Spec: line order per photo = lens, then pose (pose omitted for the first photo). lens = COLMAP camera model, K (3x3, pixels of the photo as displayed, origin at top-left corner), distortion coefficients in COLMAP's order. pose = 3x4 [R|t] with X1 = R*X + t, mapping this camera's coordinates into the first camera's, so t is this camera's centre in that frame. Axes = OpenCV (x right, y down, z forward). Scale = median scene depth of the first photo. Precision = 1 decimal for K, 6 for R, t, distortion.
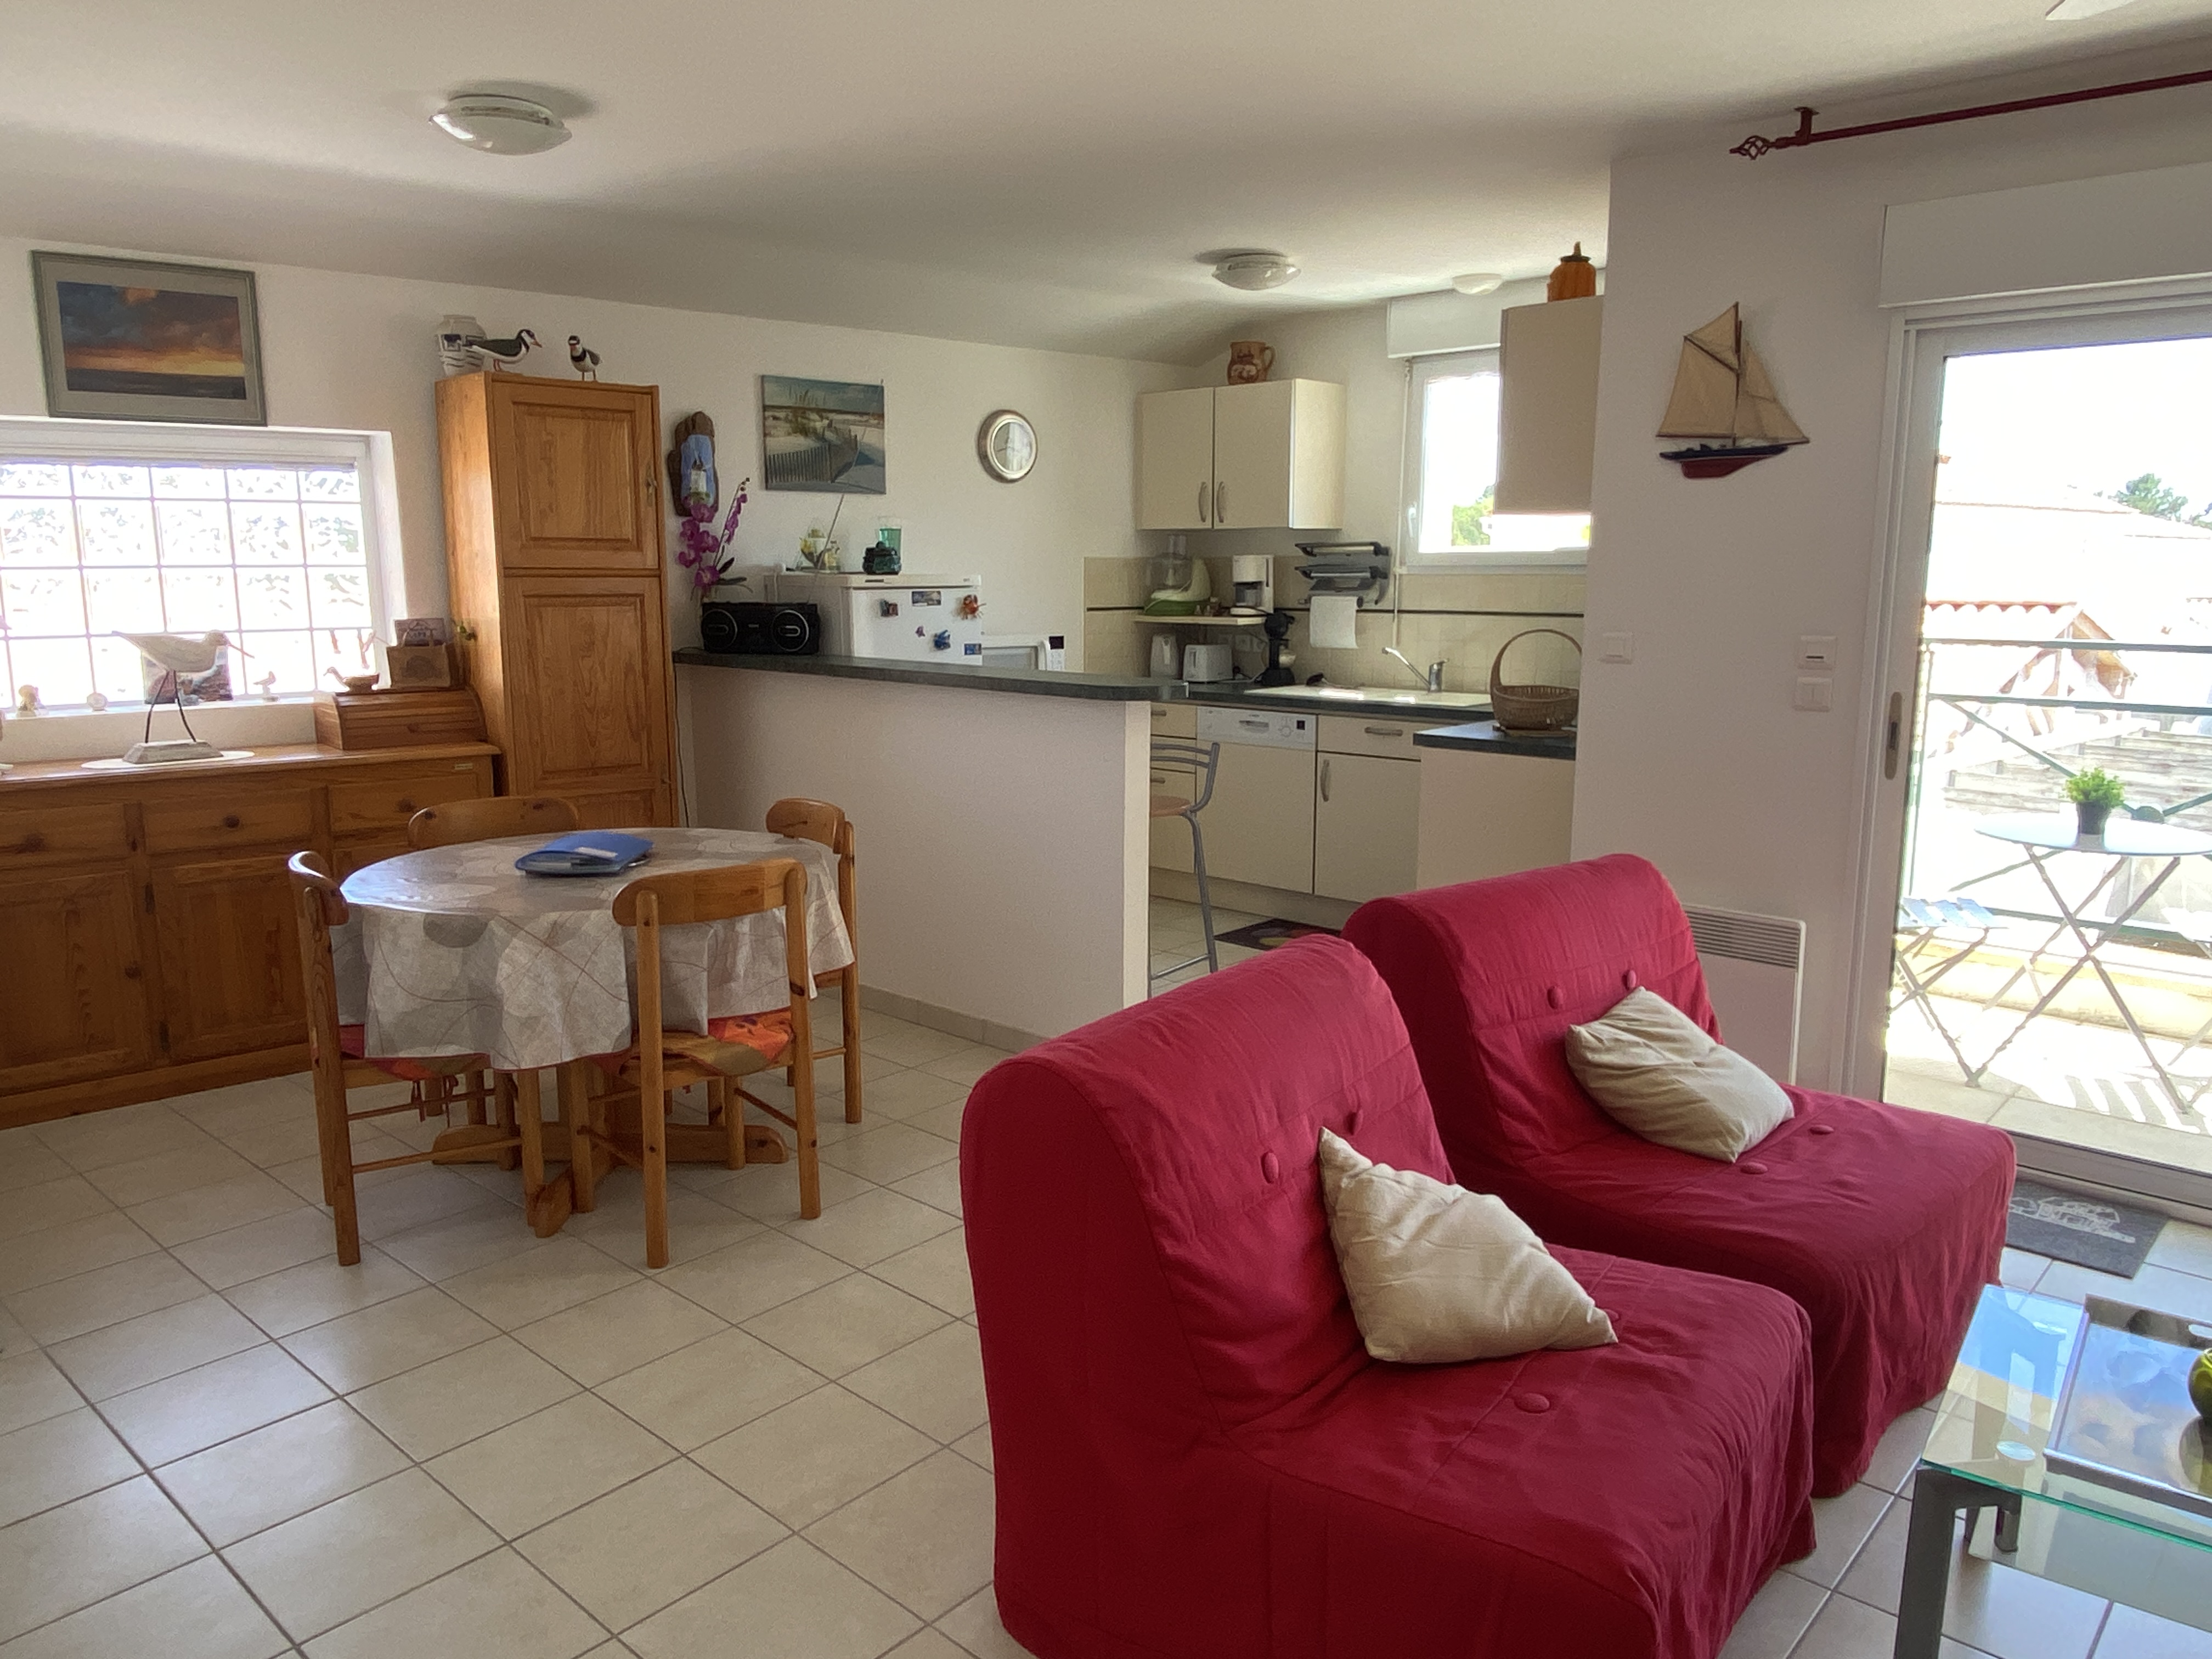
lens RADIAL K [[1524.2, 0, 1118.0], [0, 1524.2, 819.0], [0, 0, 1]] dist [0.074929, -0.095125]
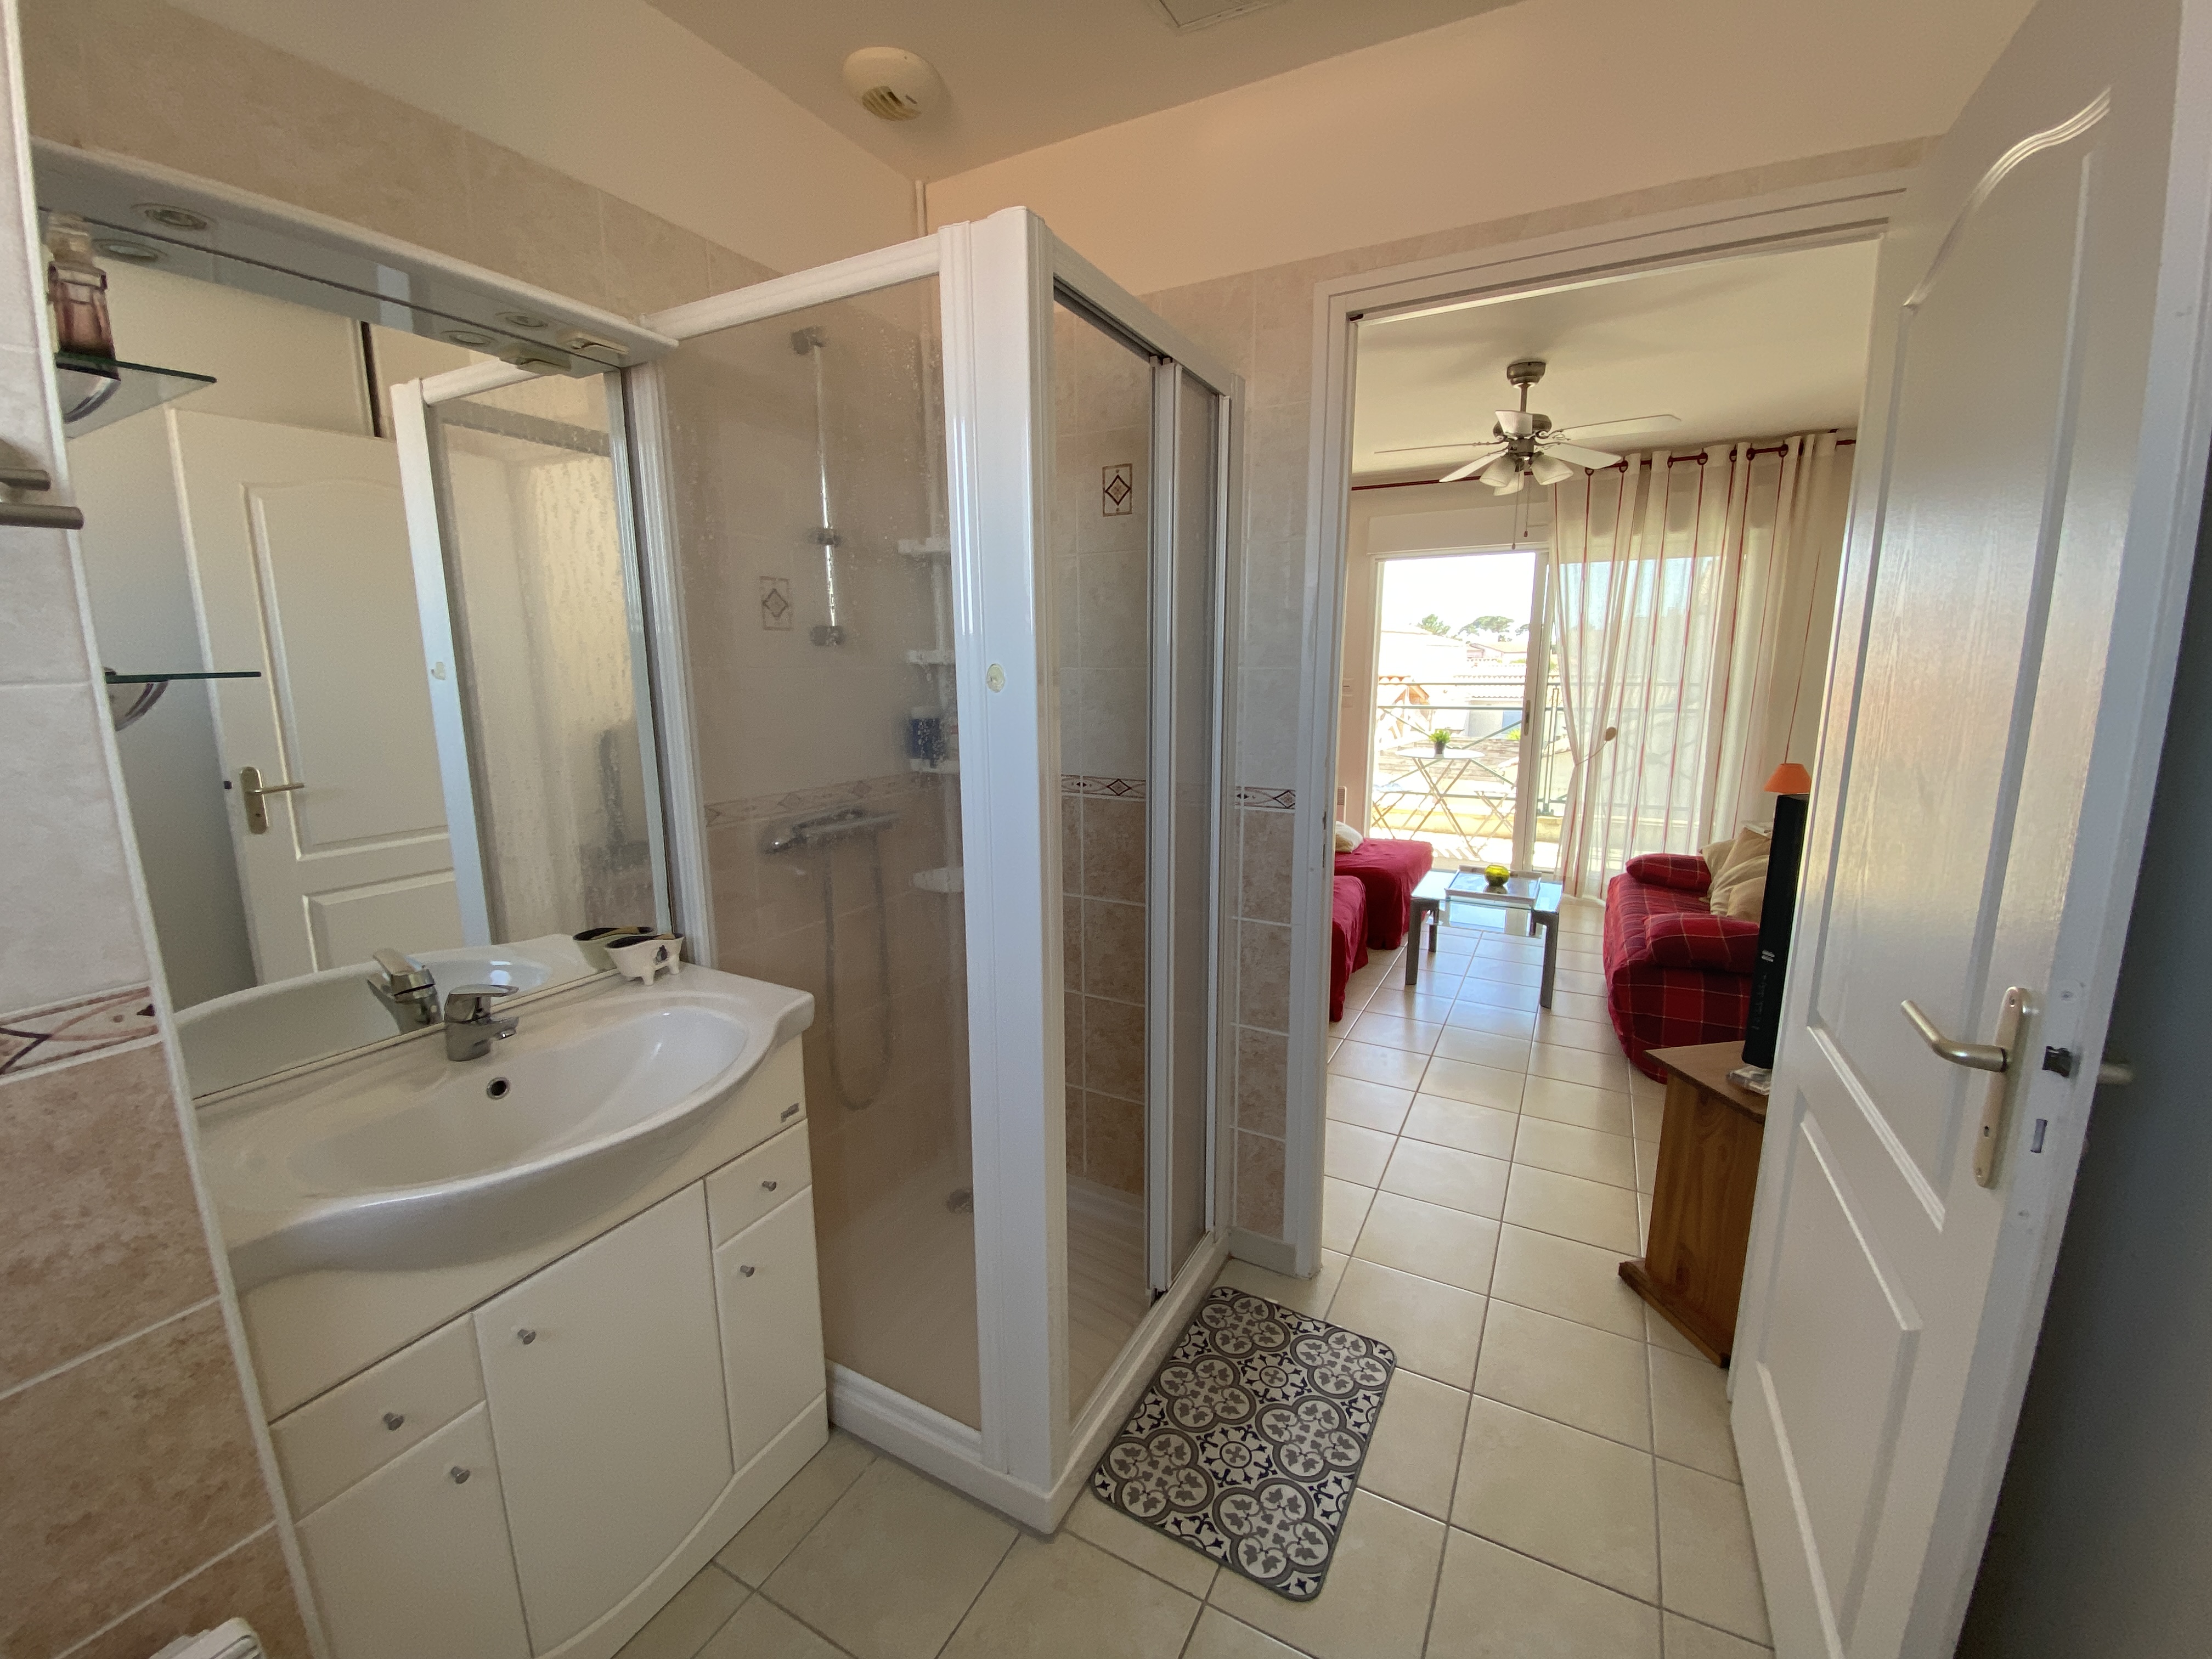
lens RADIAL K [[886.5, 0, 1095.2], [0, 886.5, 816.2], [0, 0, 1]] dist [-0.000279, -0.014062]
pose [[0.975285, -0.042543, 0.216815, -0.257348], [0.040675, 0.999087, 0.013077, 0.071051], [-0.217173, -0.003935, 0.976125, -0.321910]]
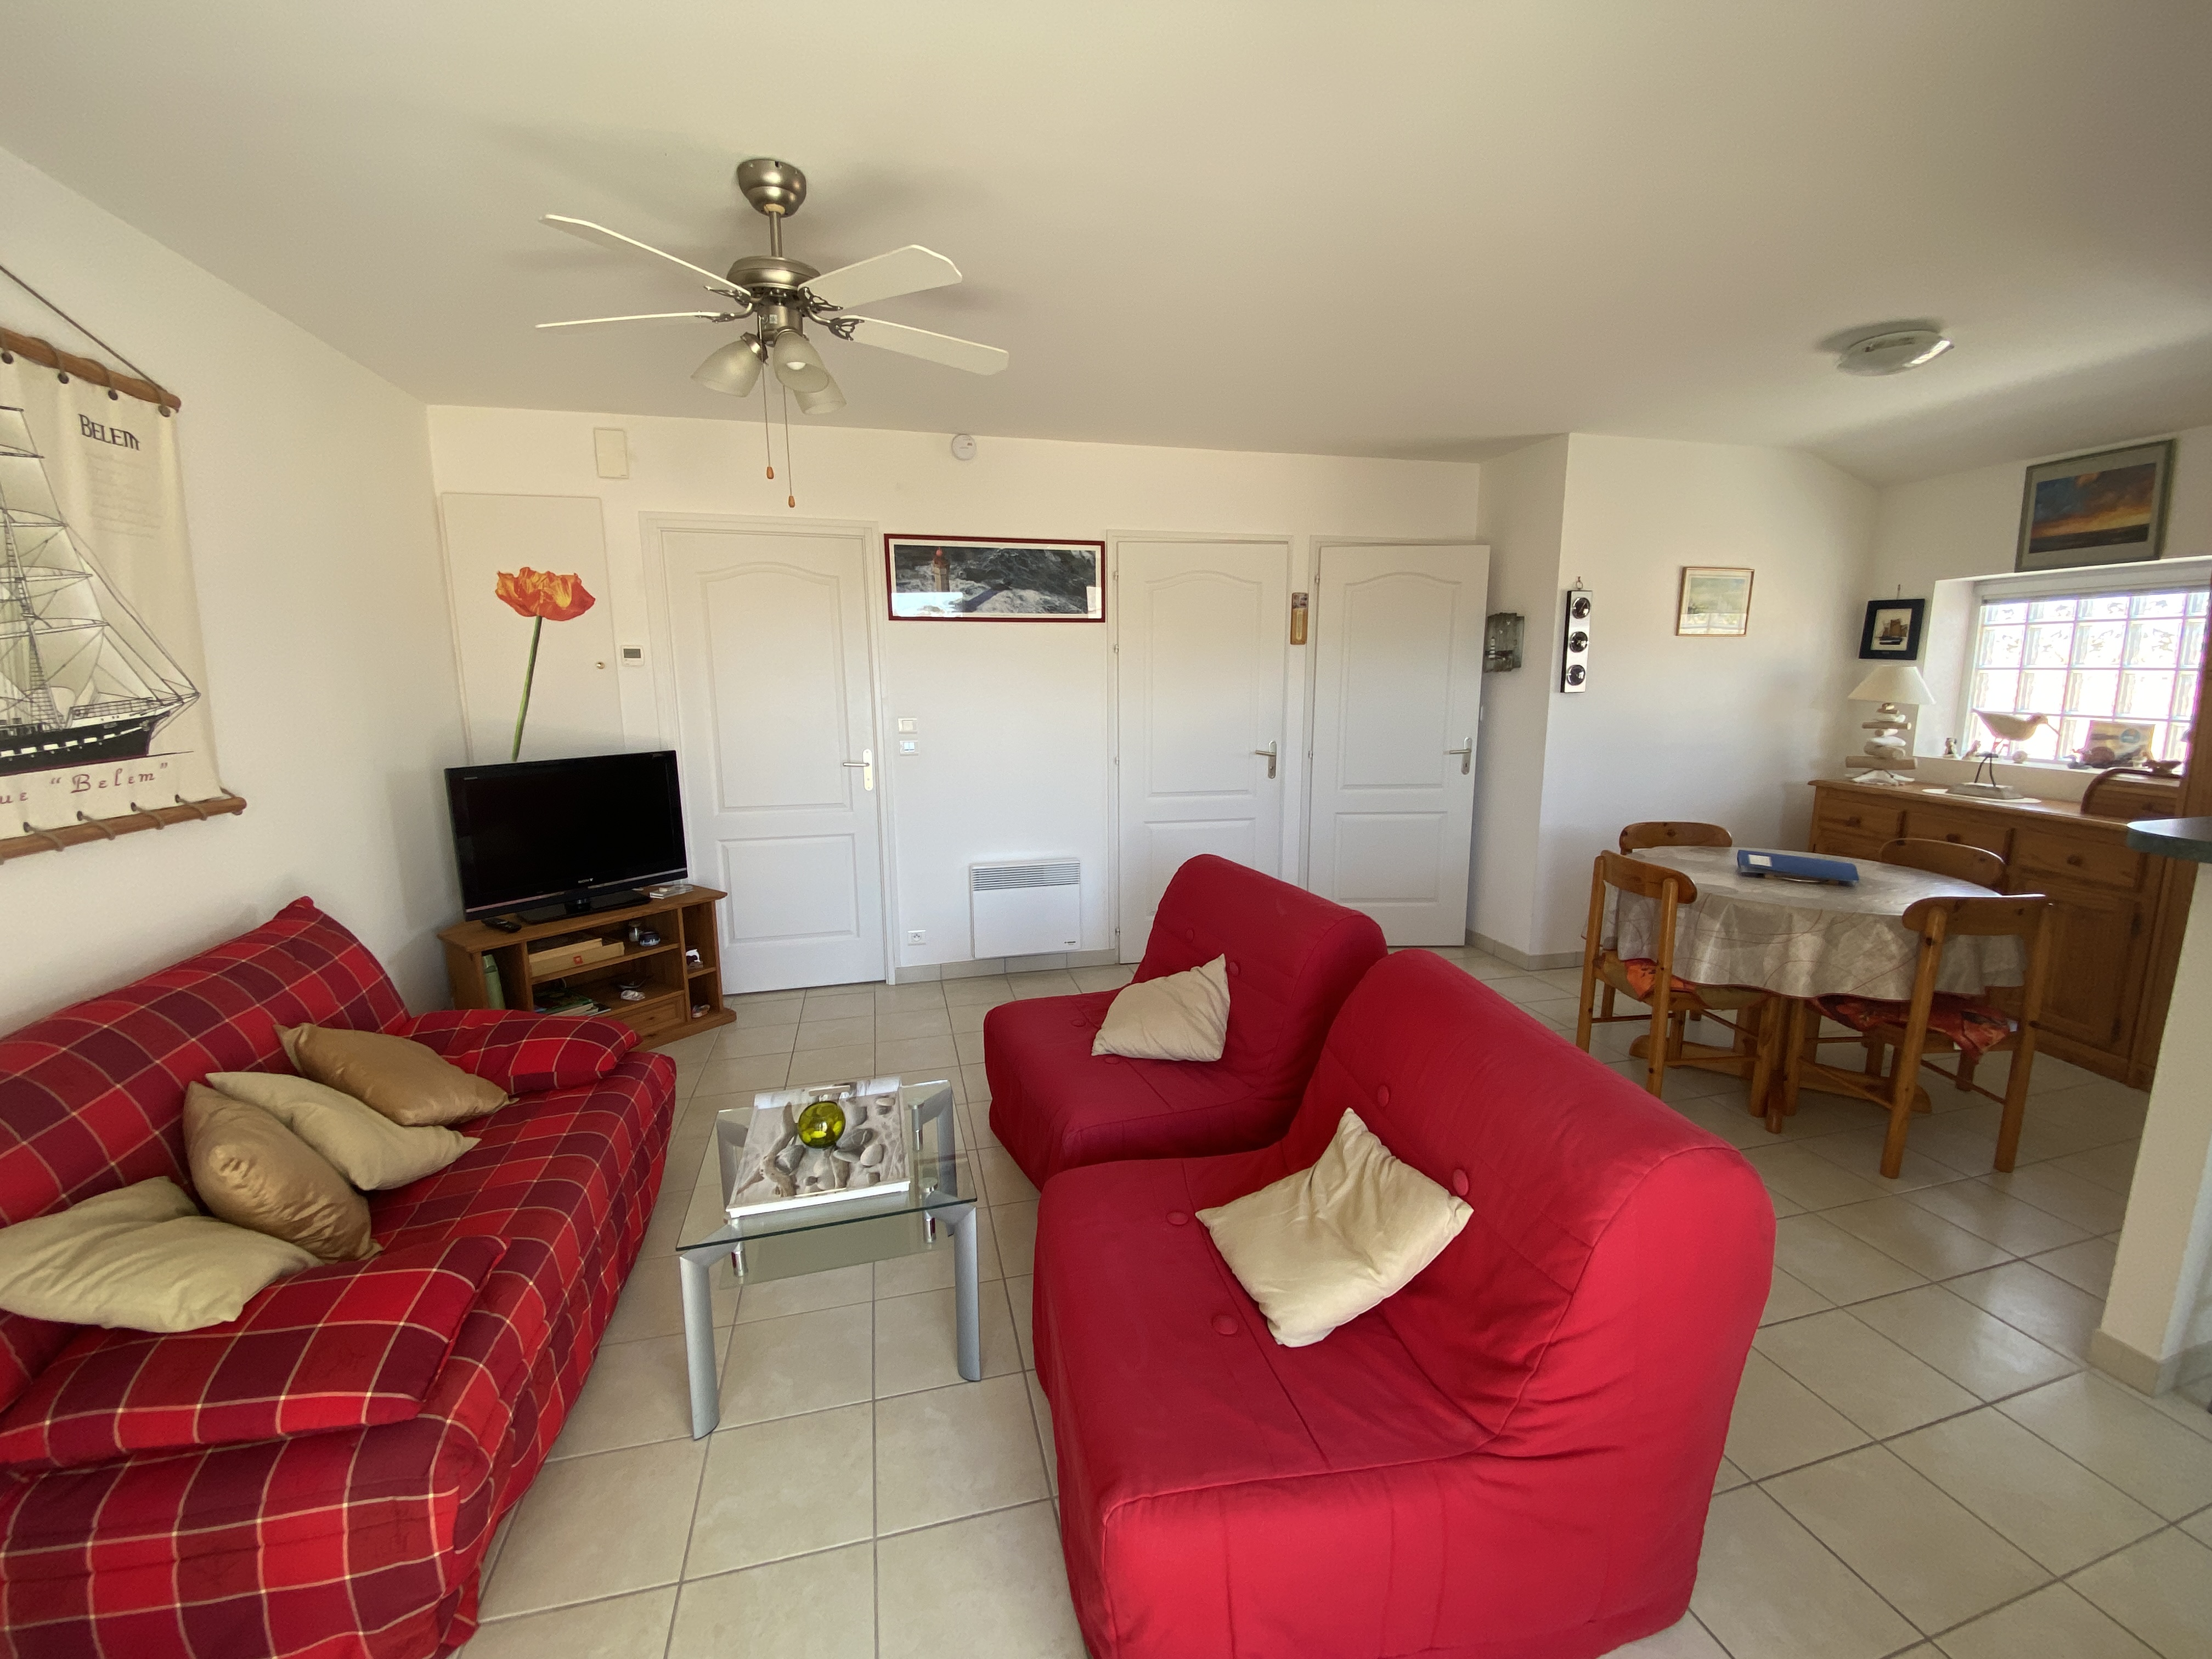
lens RADIAL K [[883.5, 0, 1106.0], [0, 883.5, 829.5], [0, 0, 1]] dist [0.002051, -0.014519]
pose [[-0.551045, 0.148495, -0.821157, 0.558244], [-0.130645, 0.956553, 0.260650, -0.115698], [0.824185, 0.250910, -0.507704, 0.726684]]
